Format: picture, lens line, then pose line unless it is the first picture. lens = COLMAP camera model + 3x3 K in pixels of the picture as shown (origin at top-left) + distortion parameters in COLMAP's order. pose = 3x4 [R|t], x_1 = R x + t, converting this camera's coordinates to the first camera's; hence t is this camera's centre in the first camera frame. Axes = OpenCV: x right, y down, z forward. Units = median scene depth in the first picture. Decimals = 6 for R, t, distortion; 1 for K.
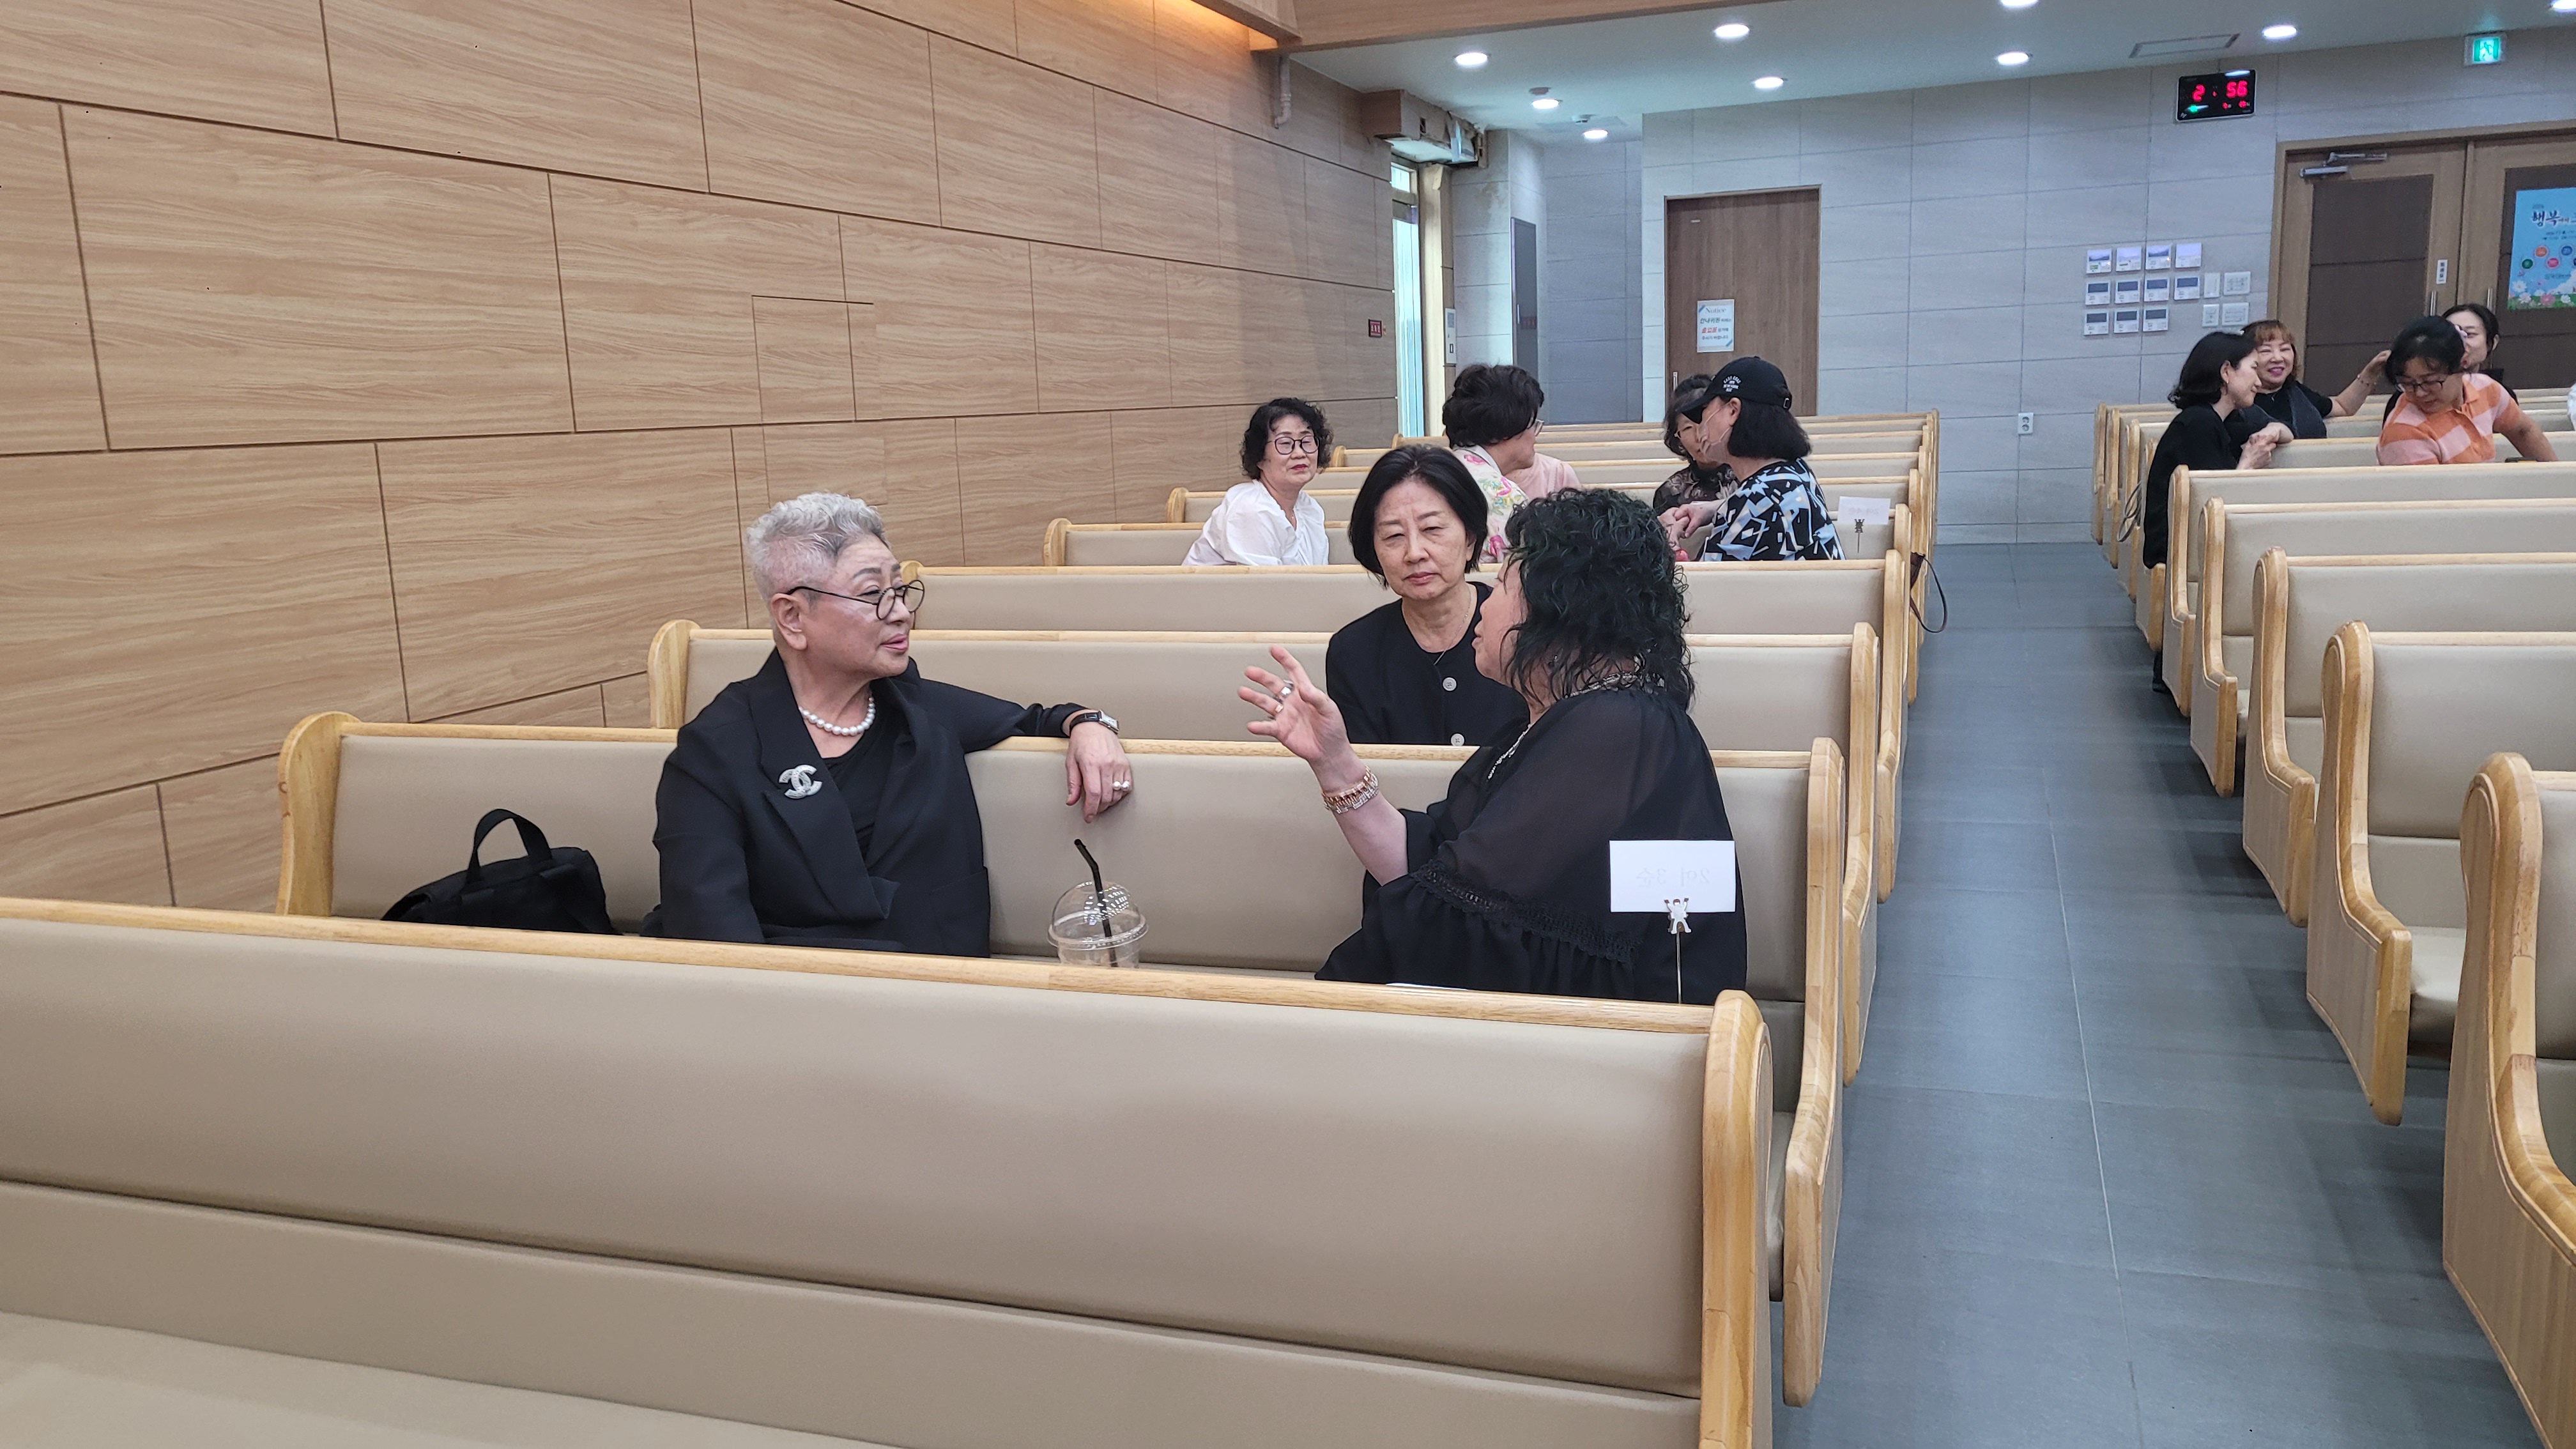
lens RADIAL K [[1919.8, 0, 1285.5], [0, 1919.8, 721.4], [0, 0, 1]] dist [0.071397, -0.058044]
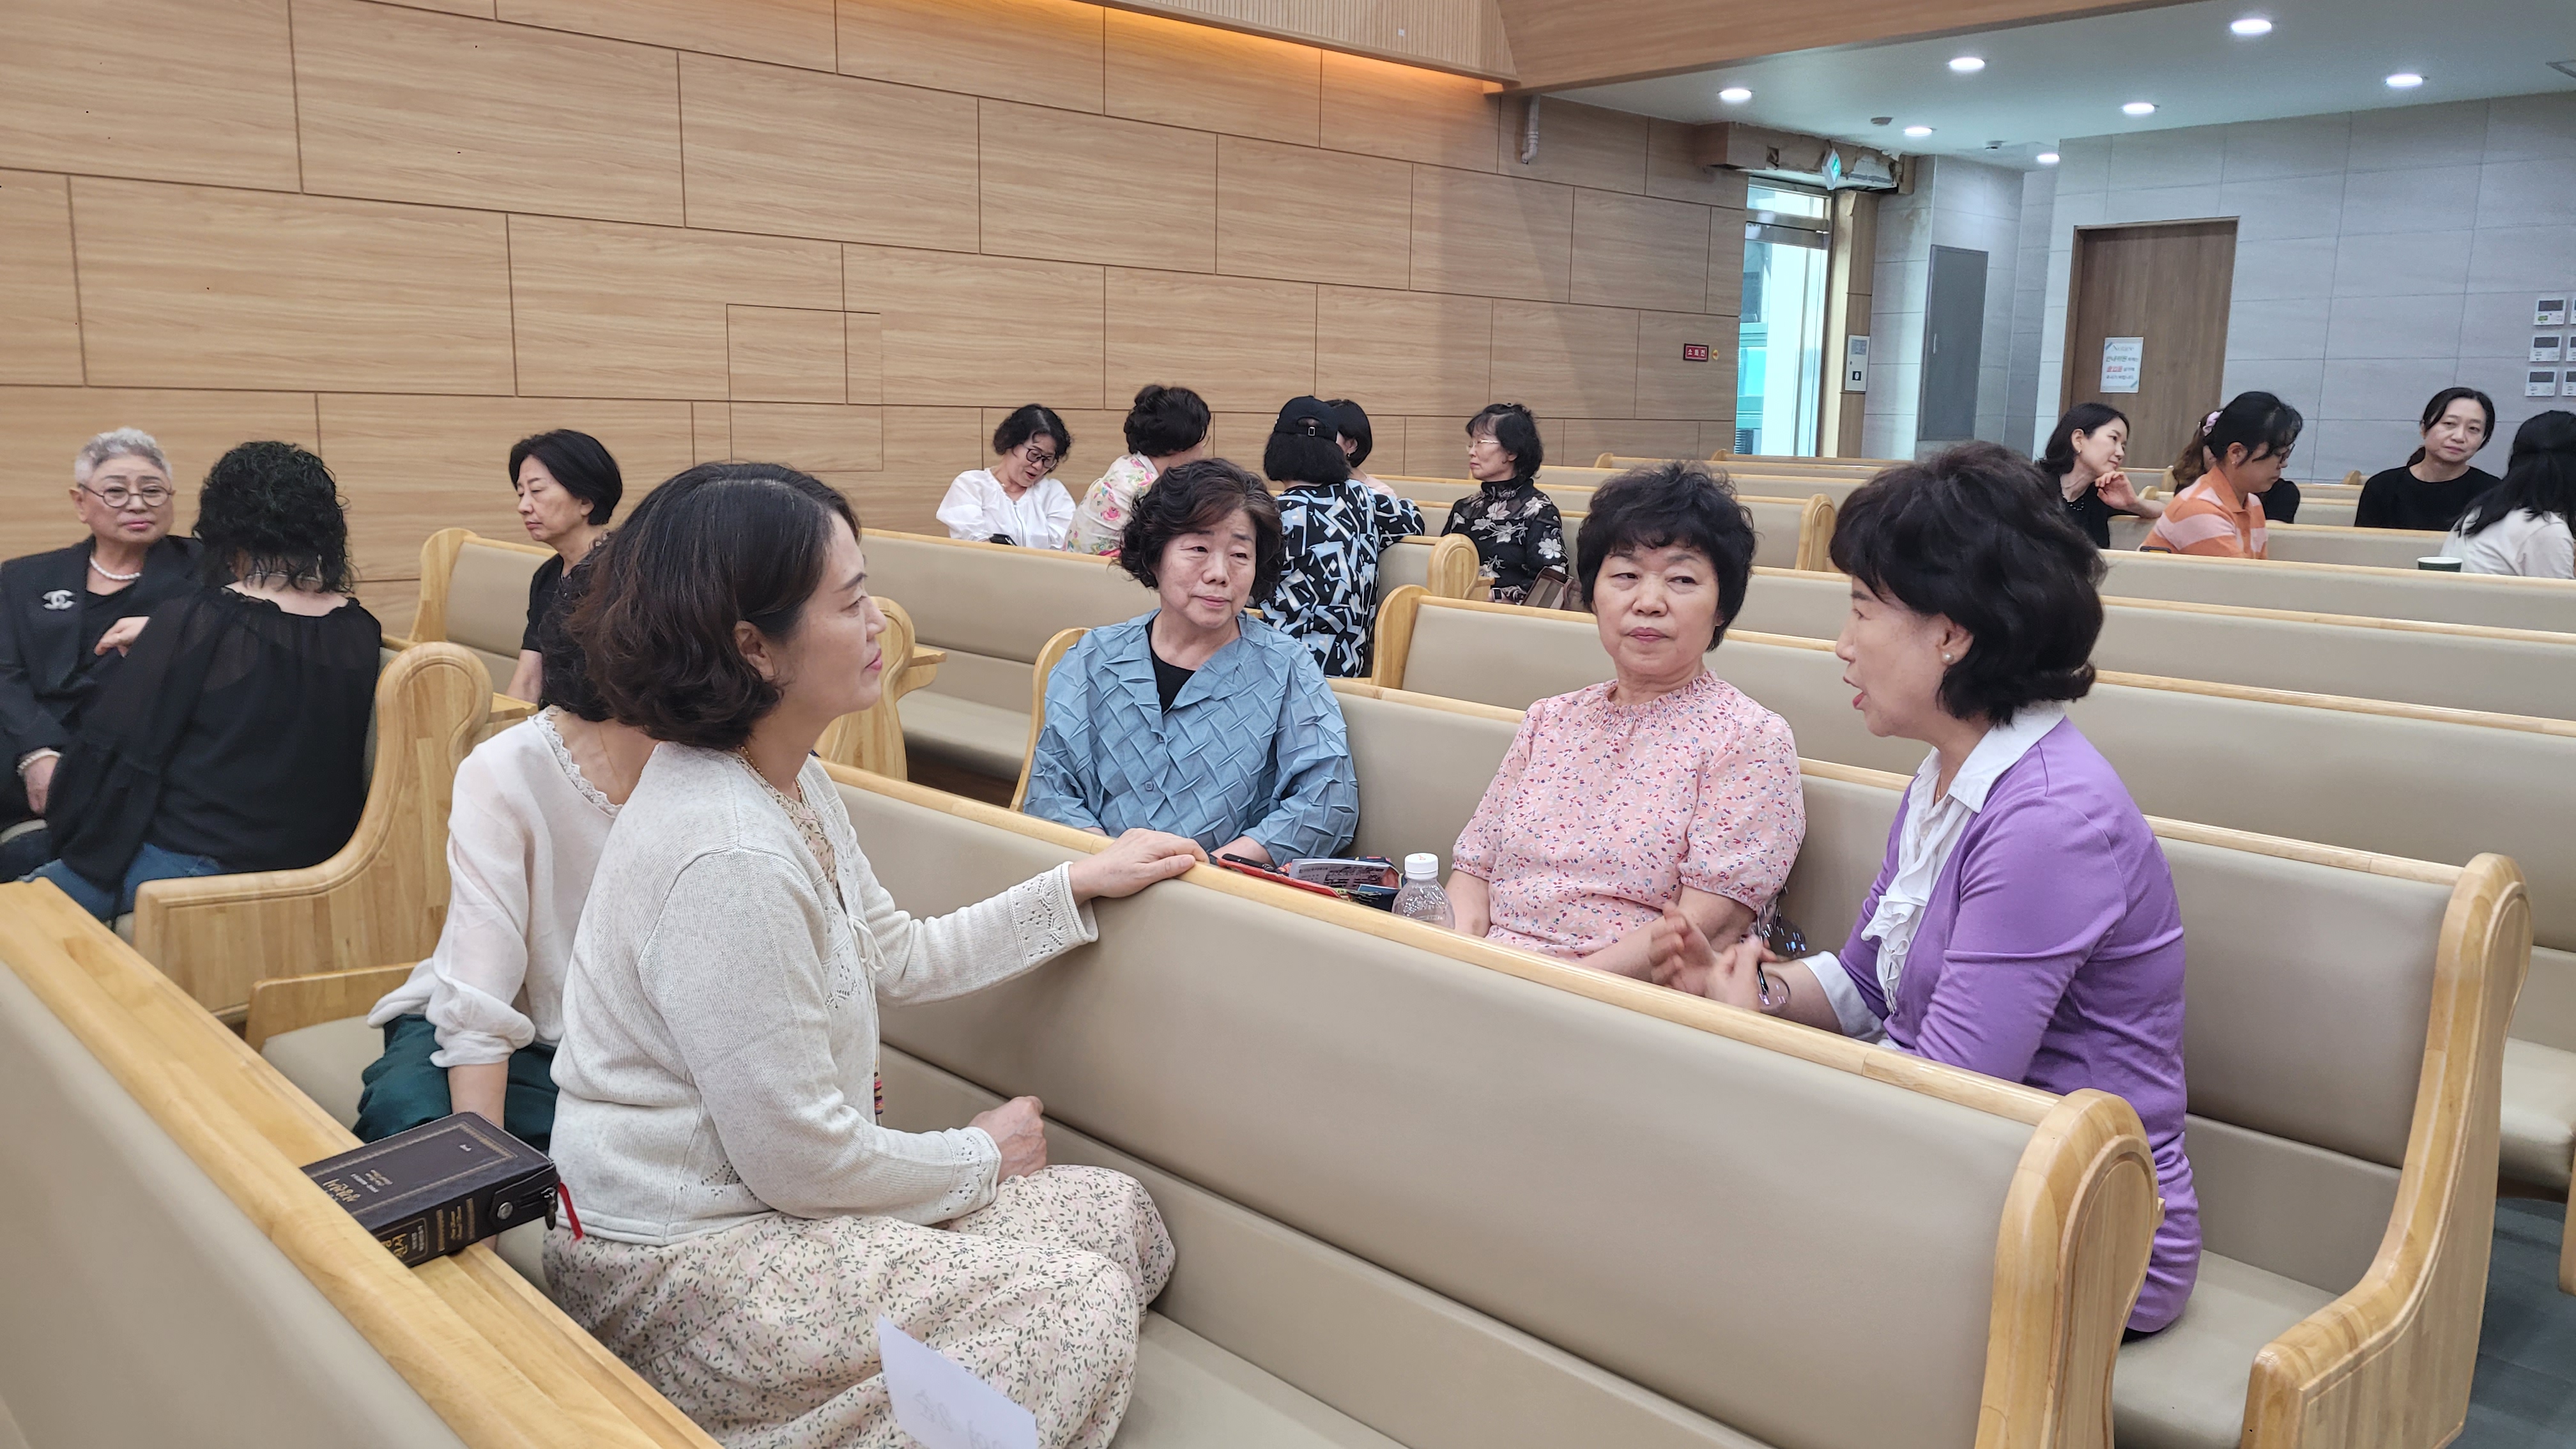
lens RADIAL K [[1919.8, 0, 1348.9], [0, 1919.8, 714.9], [0, 0, 1]] dist [0.071397, -0.058044]
pose [[0.891618, 0.126753, -0.434684, 0.422373], [-0.128579, 0.991375, 0.025344, -0.016997], [0.434148, 0.033294, 0.900226, -0.002241]]
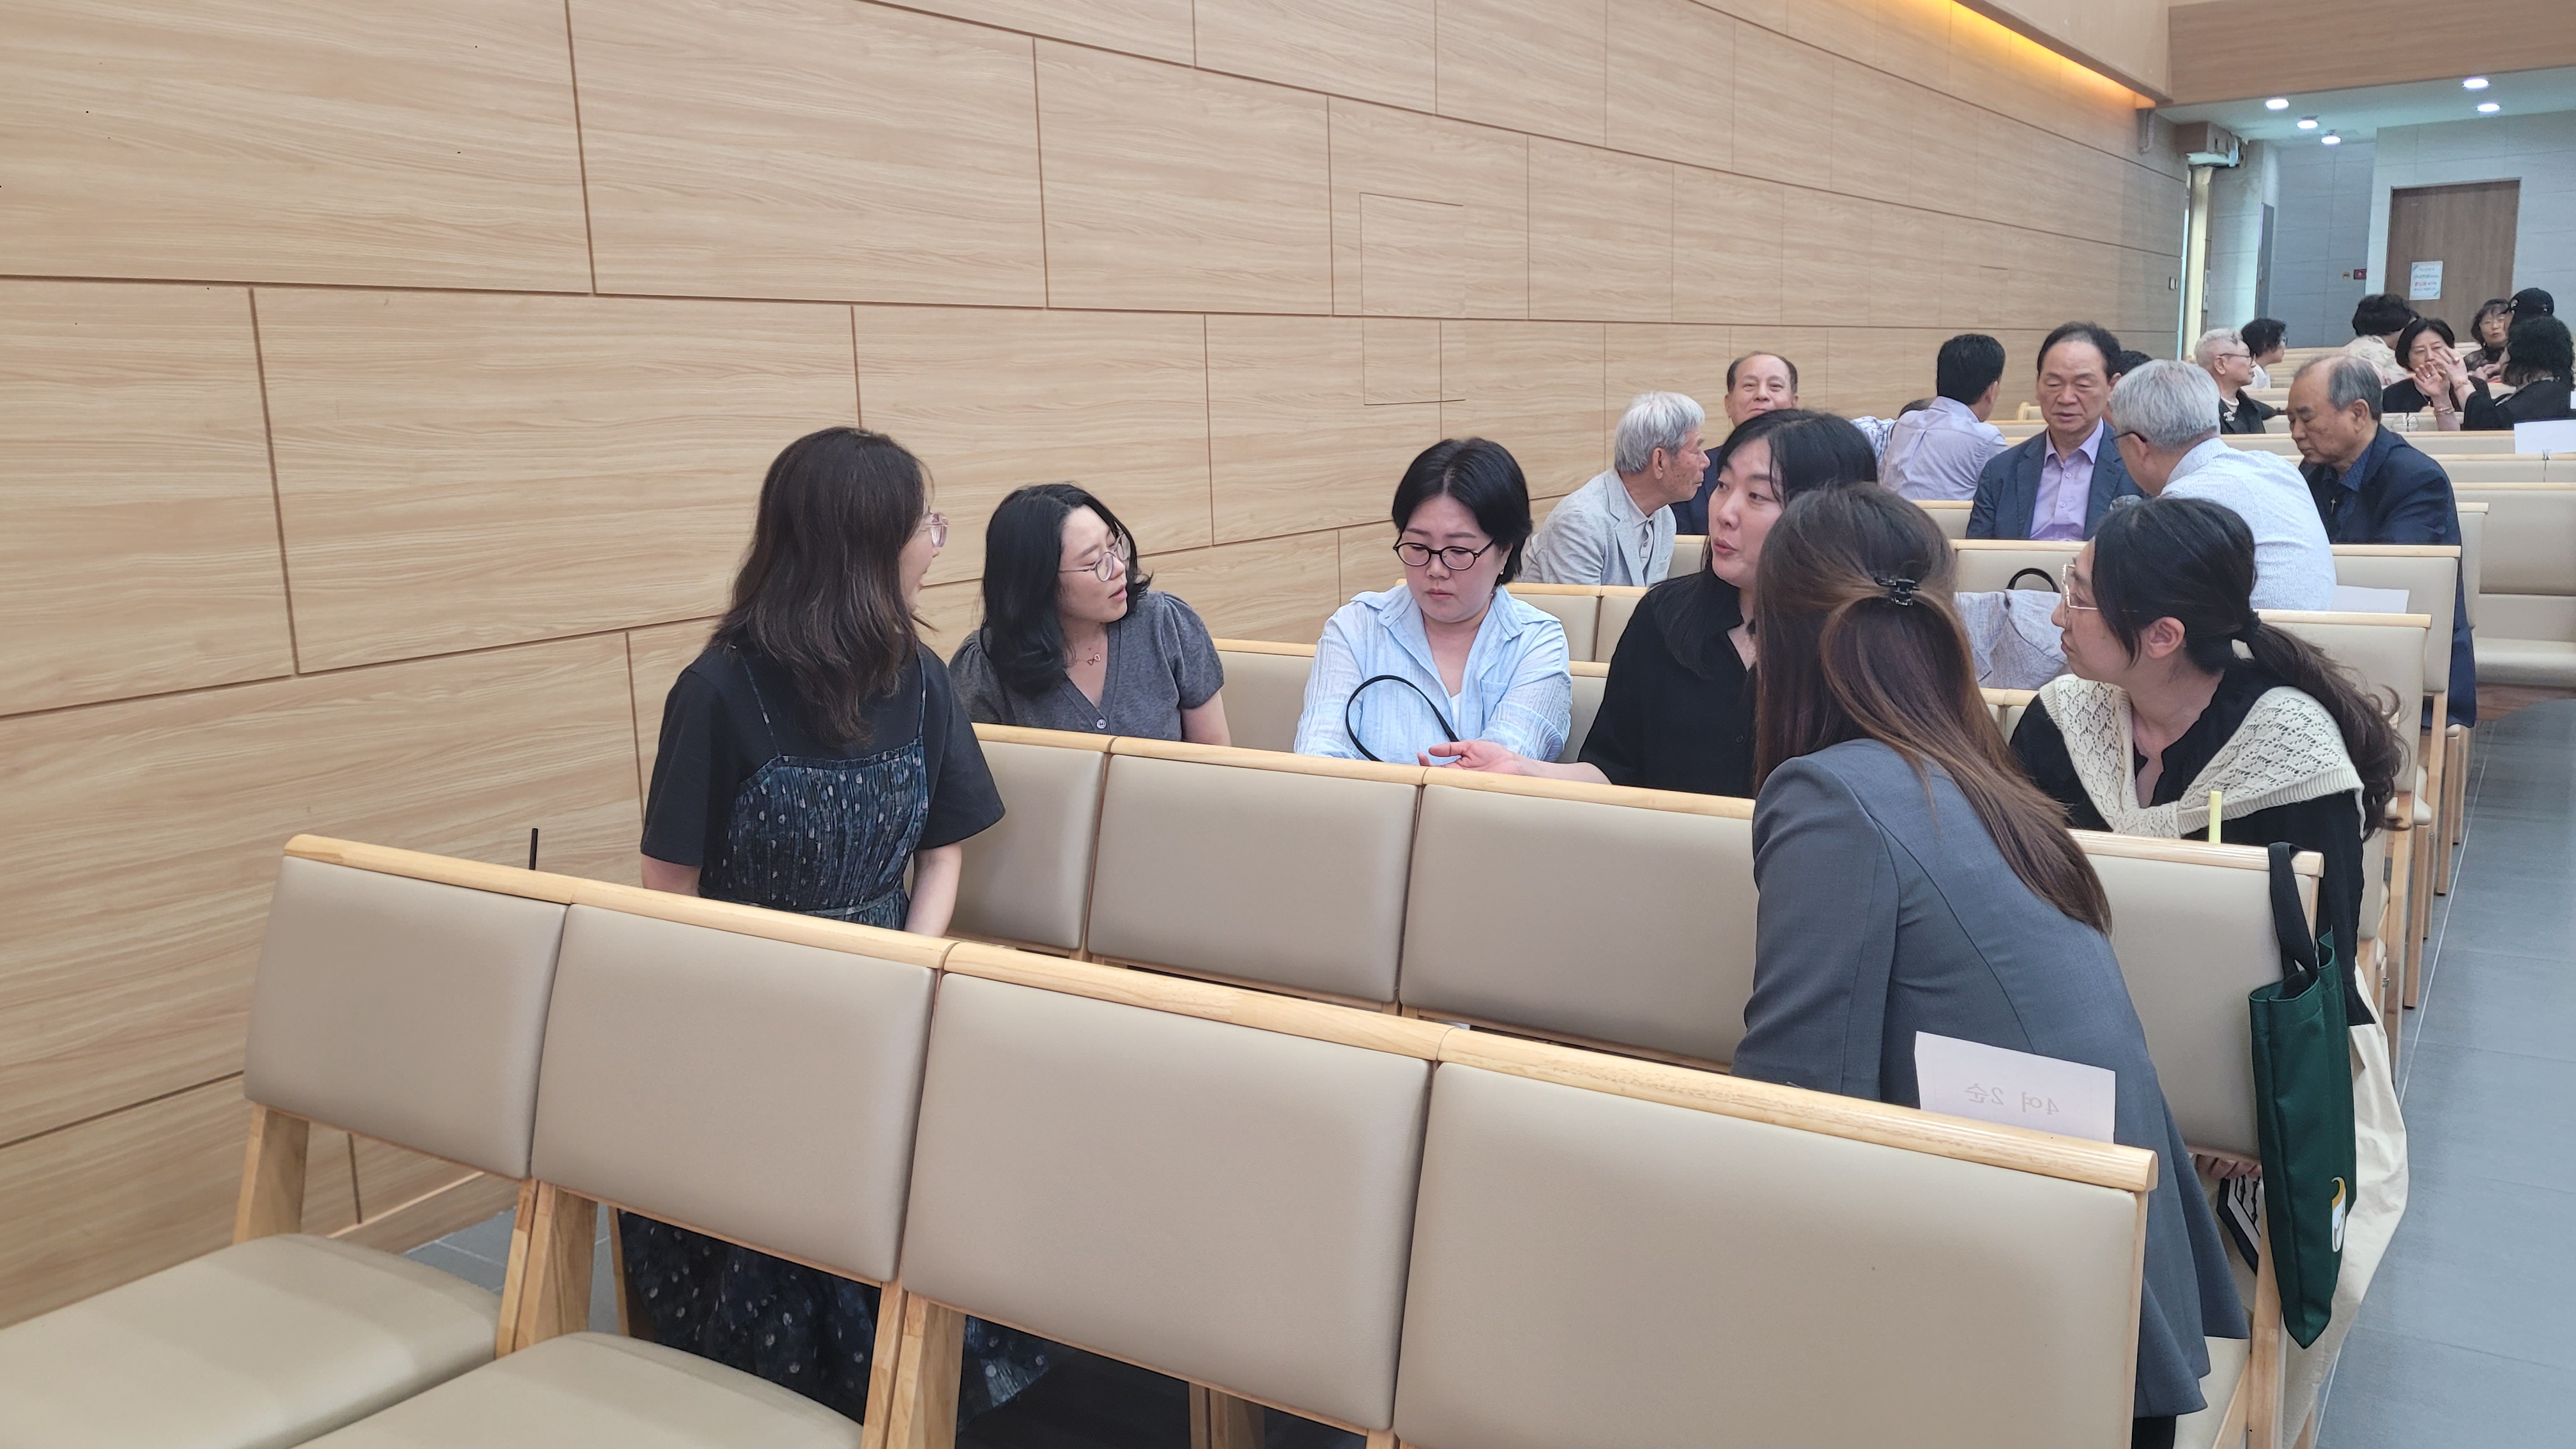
lens RADIAL K [[1919.8, 0, 1284.4], [0, 1919.8, 716.4], [0, 0, 1]] dist [0.071397, -0.058044]
pose [[0.968901, 0.052759, -0.241761, -0.276371], [-0.049630, 0.998587, 0.019020, 0.154281], [0.242422, -0.006430, 0.970149, -0.715113]]
